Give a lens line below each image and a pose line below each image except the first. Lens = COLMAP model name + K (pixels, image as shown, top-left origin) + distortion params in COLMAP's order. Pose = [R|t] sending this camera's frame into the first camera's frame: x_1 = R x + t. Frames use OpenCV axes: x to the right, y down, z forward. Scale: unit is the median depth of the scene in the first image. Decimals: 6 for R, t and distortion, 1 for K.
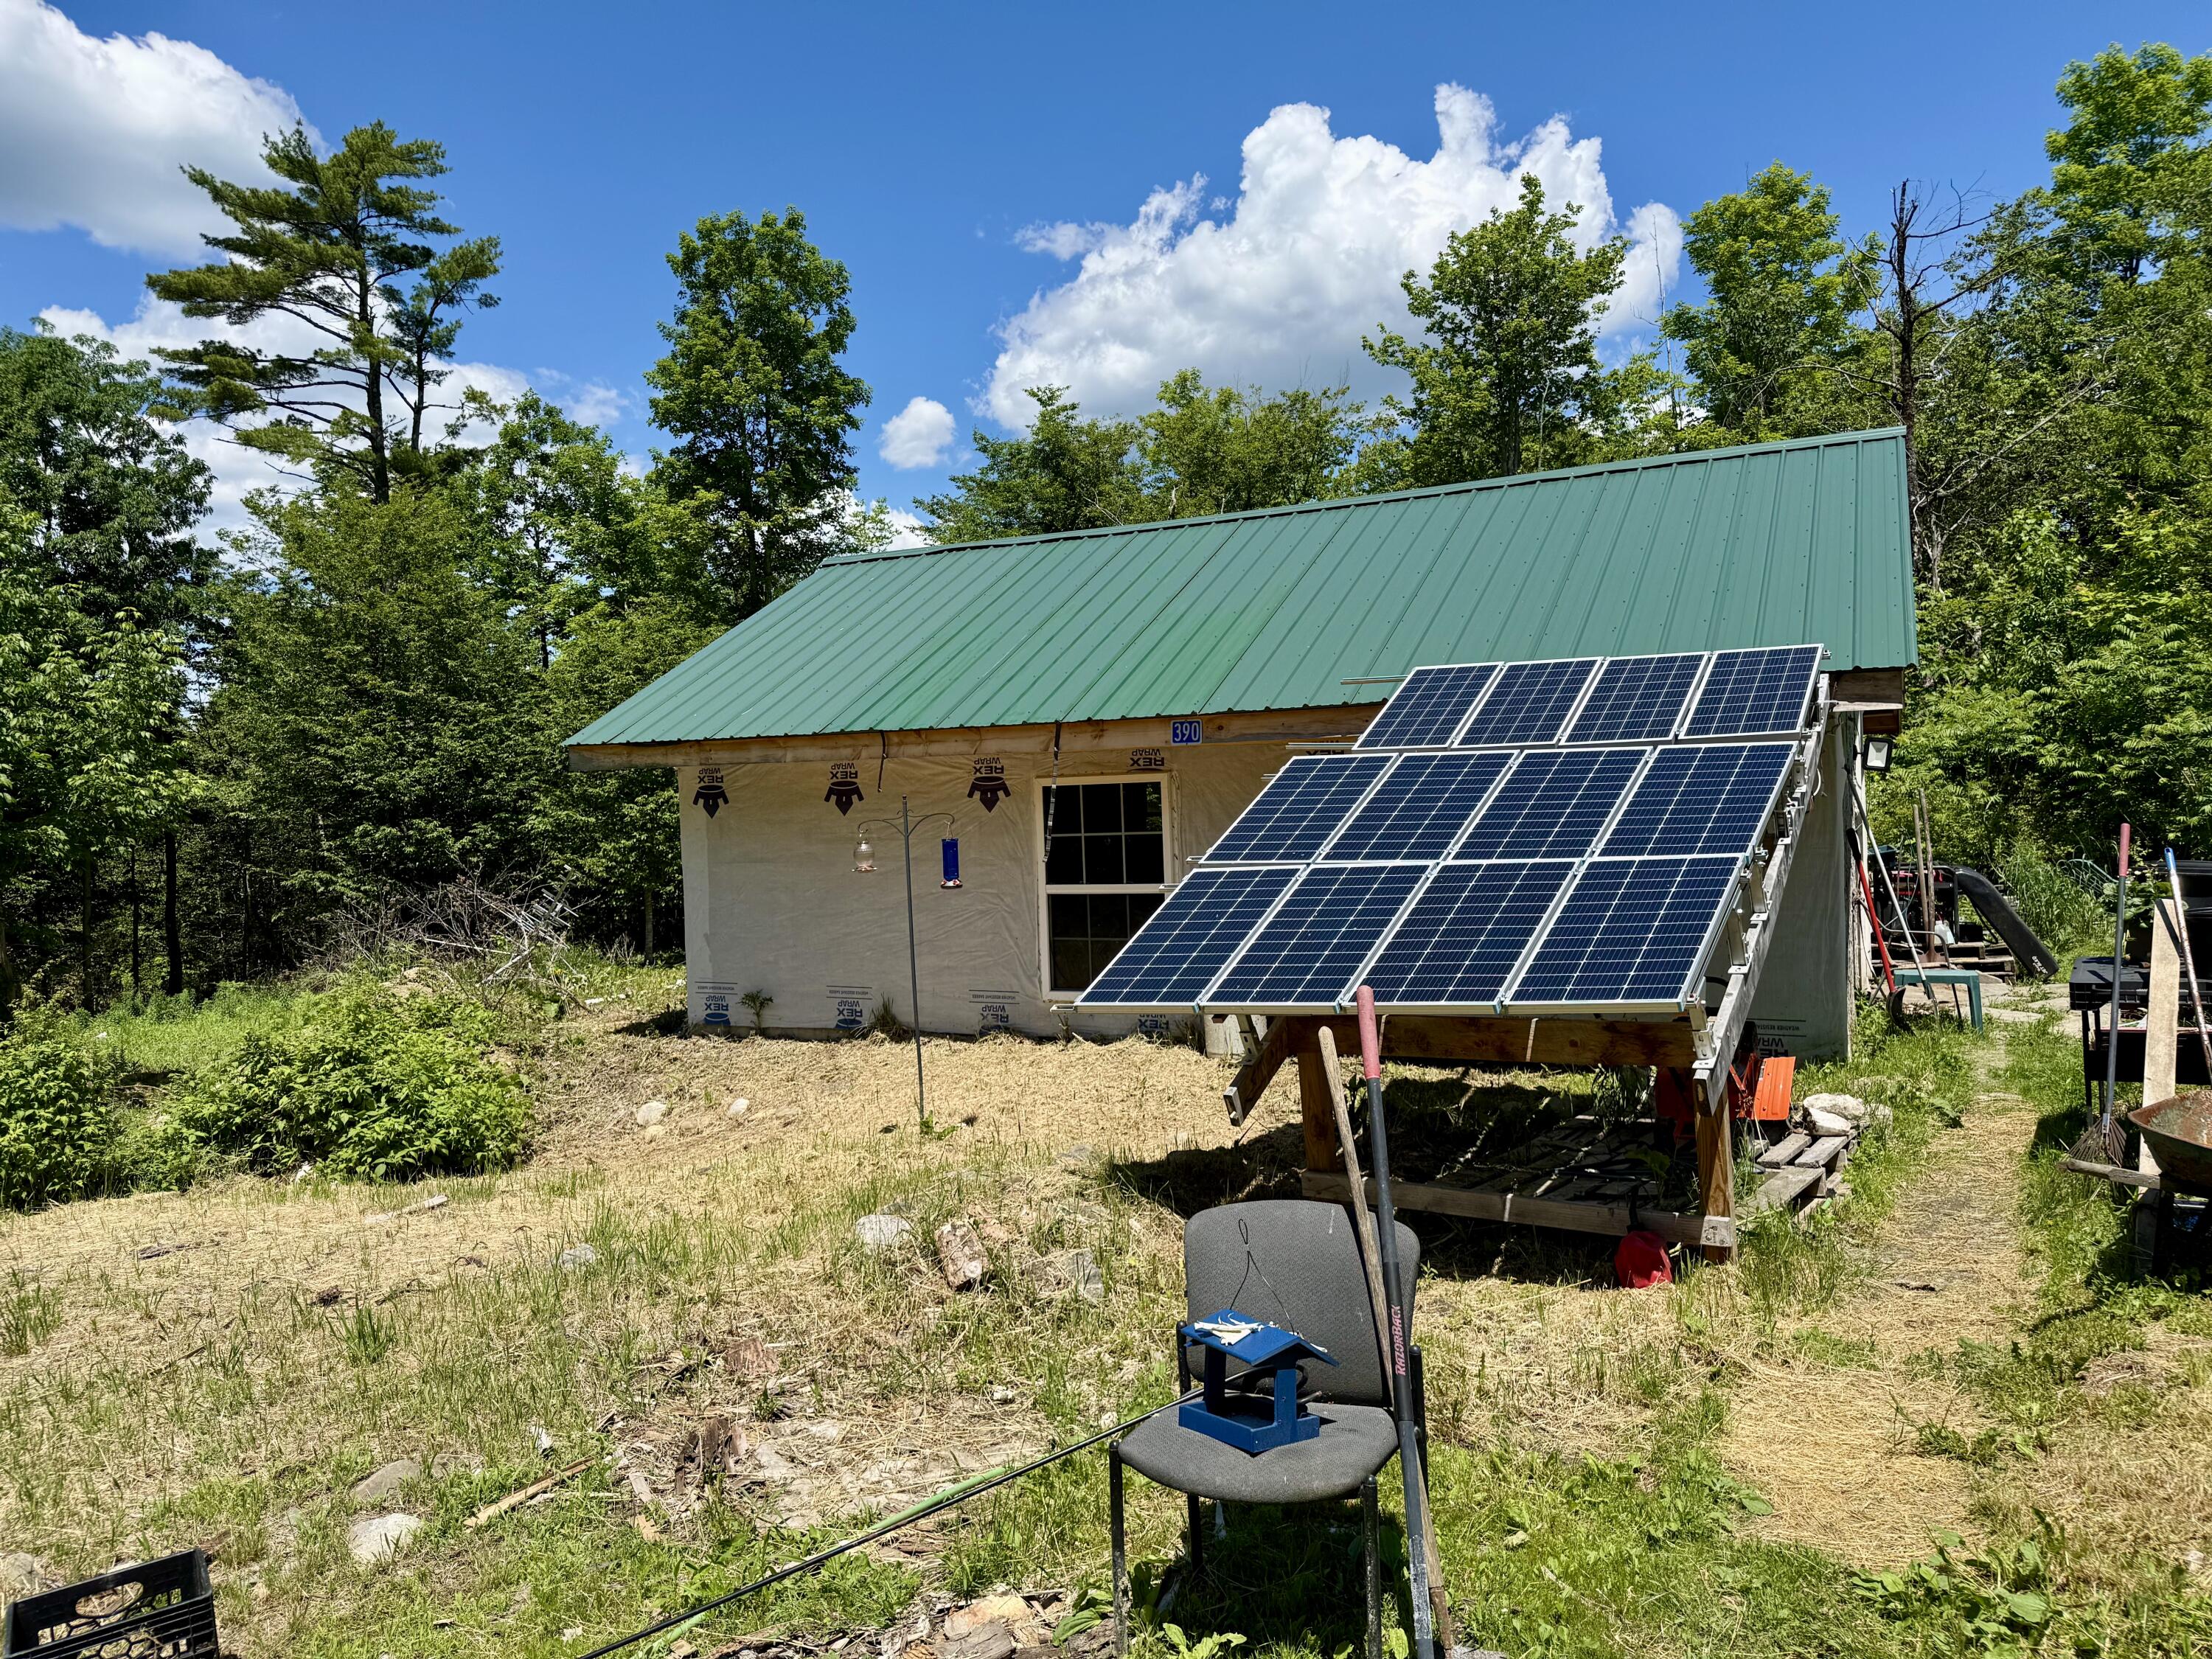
lens RADIAL K [[1568.1, 0, 1105.7], [0, 1568.1, 828.6], [0, 0, 1]] dist [0.030464, -0.055233]
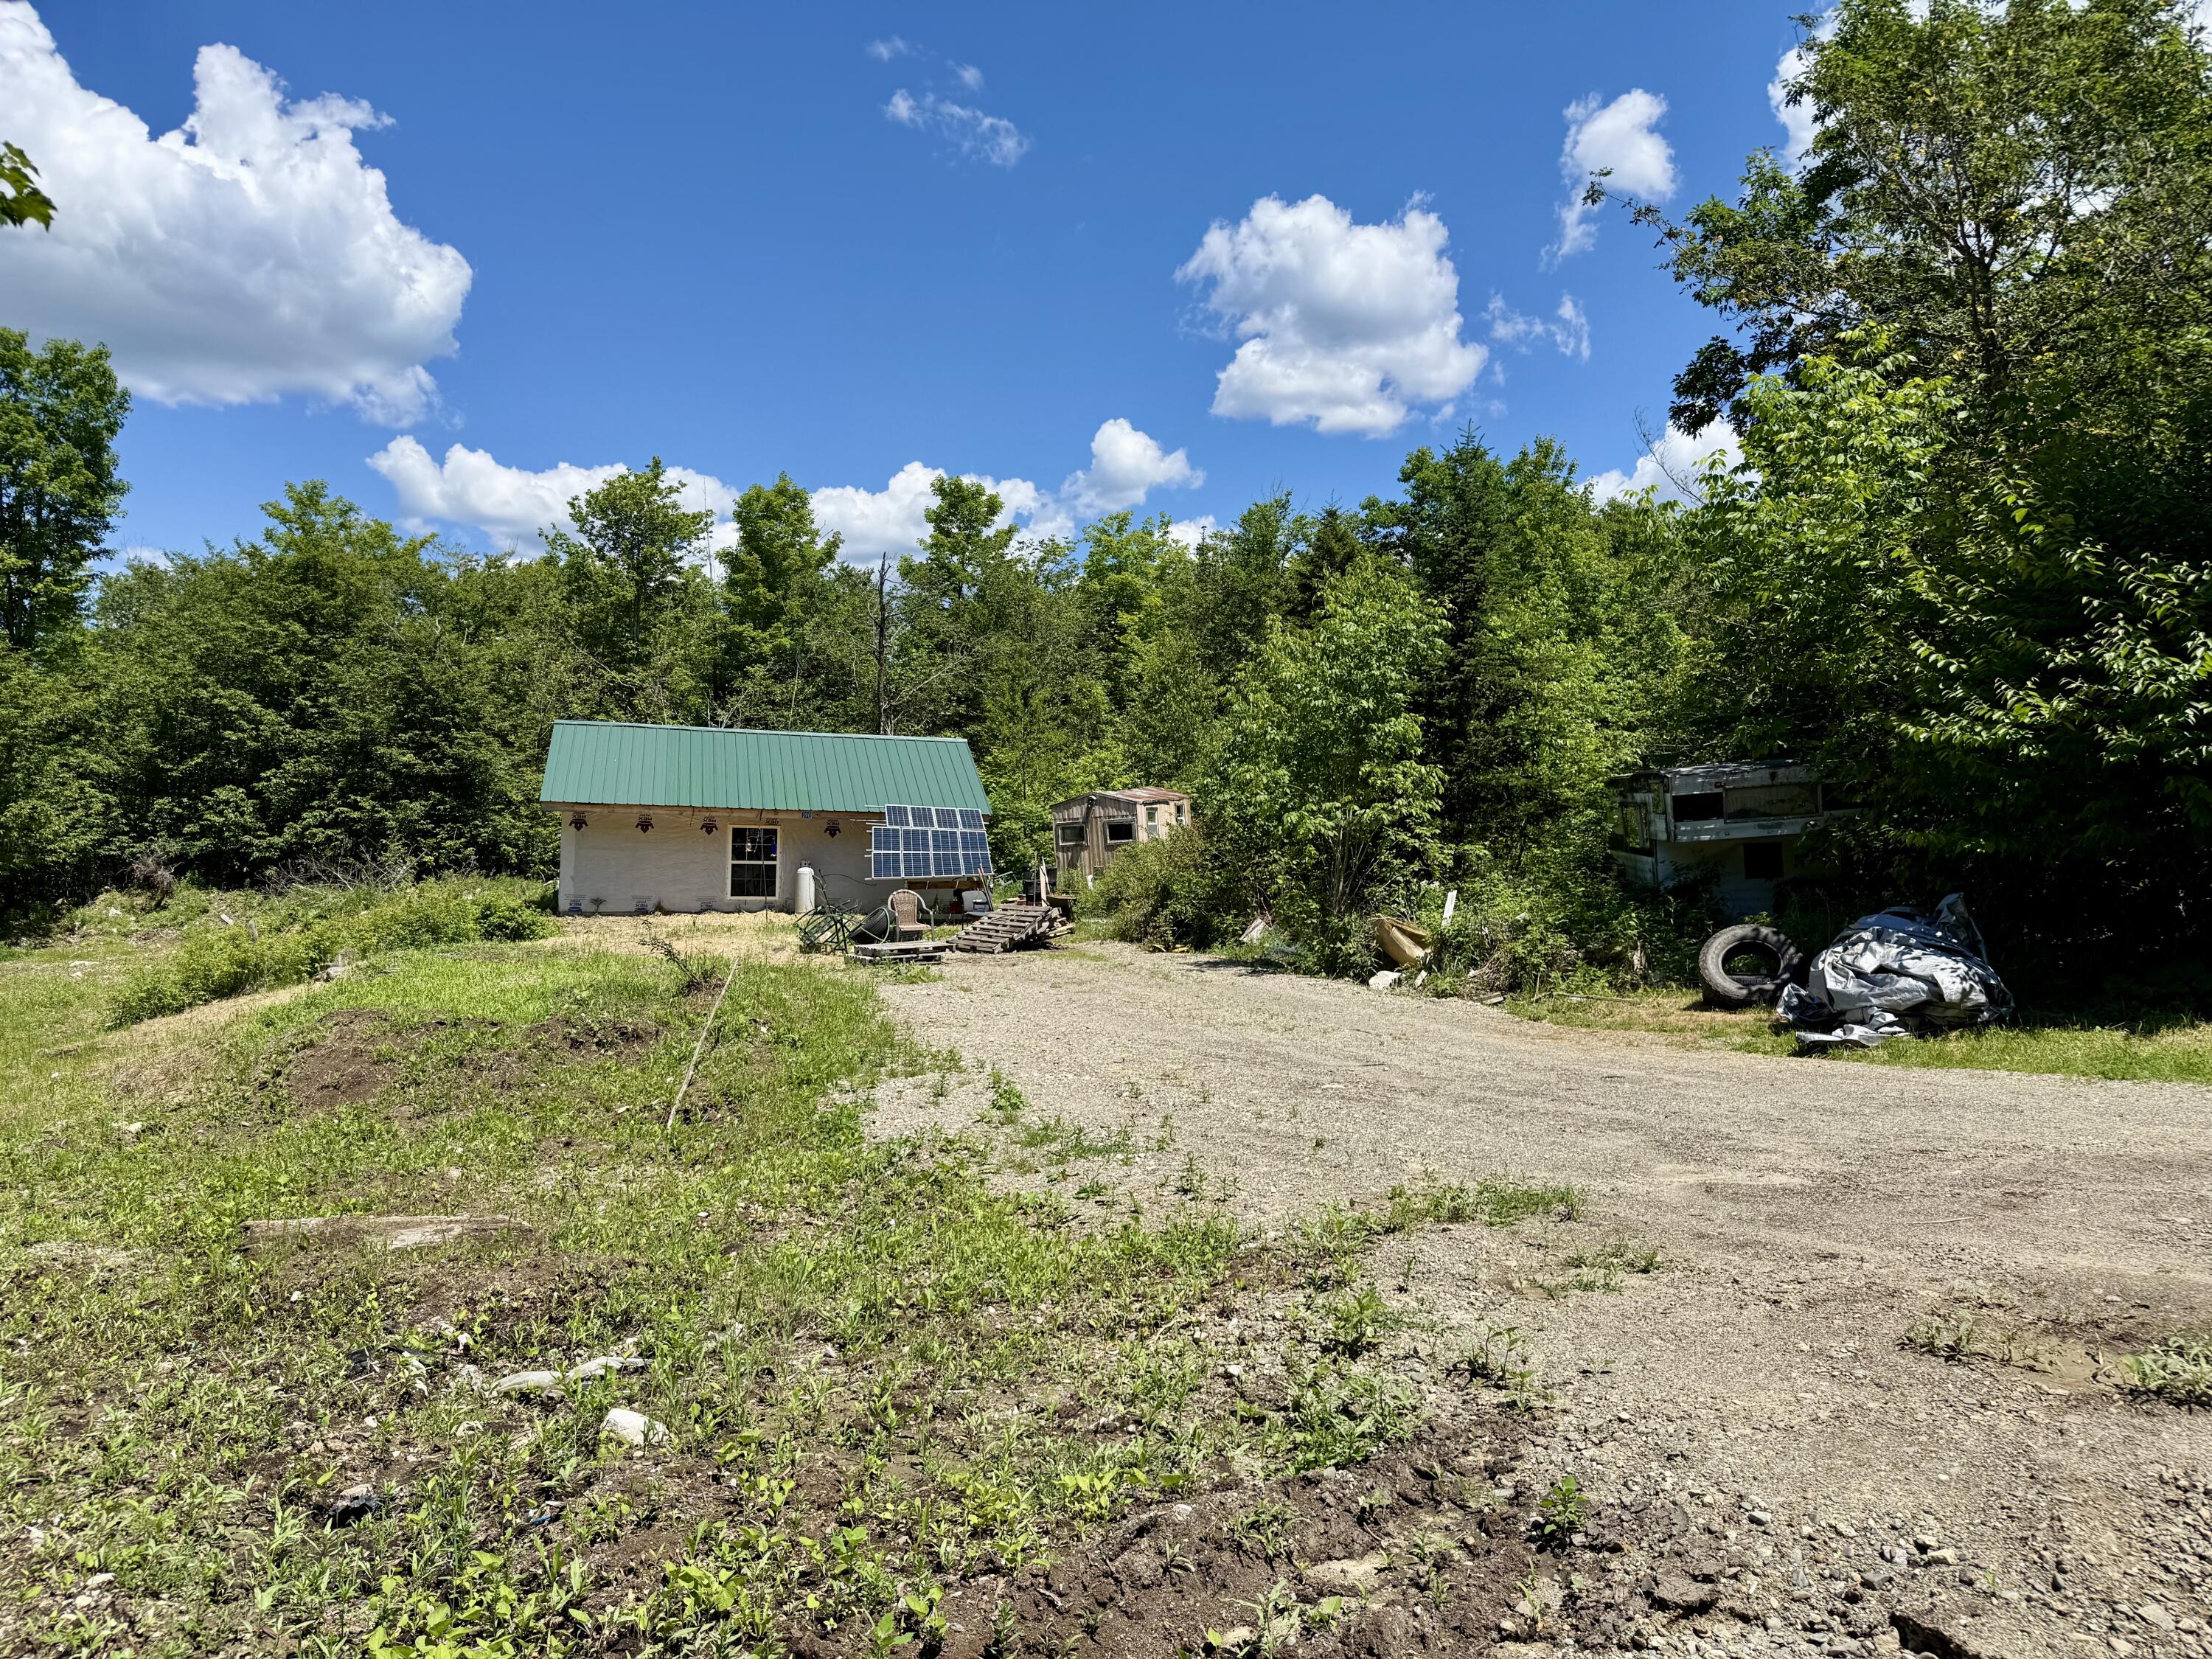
lens RADIAL K [[1568.1, 0, 1142.7], [0, 1568.1, 828.0], [0, 0, 1]] dist [0.030464, -0.055233]
pose [[0.718626, 0.054022, 0.693296, -1.368418], [-0.033829, 0.998513, -0.042740, 0.066354], [-0.694574, 0.007261, 0.719385, -1.496723]]
